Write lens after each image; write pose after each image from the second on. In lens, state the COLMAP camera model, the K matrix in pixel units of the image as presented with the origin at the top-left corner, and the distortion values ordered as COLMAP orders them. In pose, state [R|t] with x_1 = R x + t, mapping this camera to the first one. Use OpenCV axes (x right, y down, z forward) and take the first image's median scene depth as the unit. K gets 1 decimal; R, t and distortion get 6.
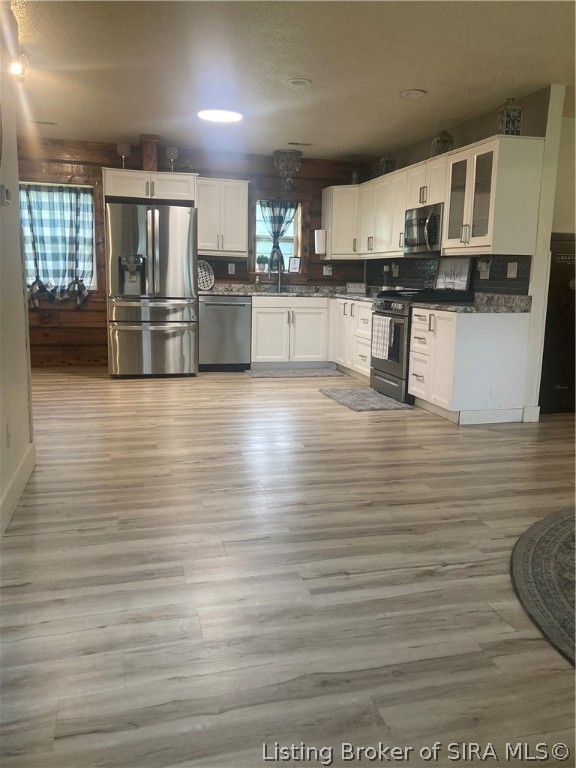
lens RADIAL K [[648.6, 0, 288.0], [0, 648.6, 384.0], [0, 0, 1]] dist [0.082865, -0.076086]
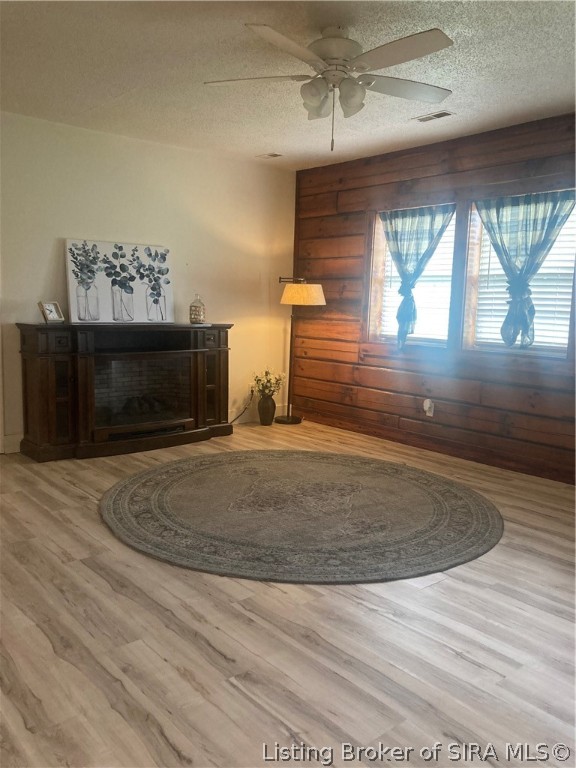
lens RADIAL K [[648.6, 0, 288.0], [0, 648.6, 384.0], [0, 0, 1]] dist [0.082865, -0.076086]
pose [[-0.424839, -0.152158, 0.892390, -0.507916], [0.130669, 0.965143, 0.226771, -0.281689], [-0.895788, 0.212949, -0.390148, 1.332032]]
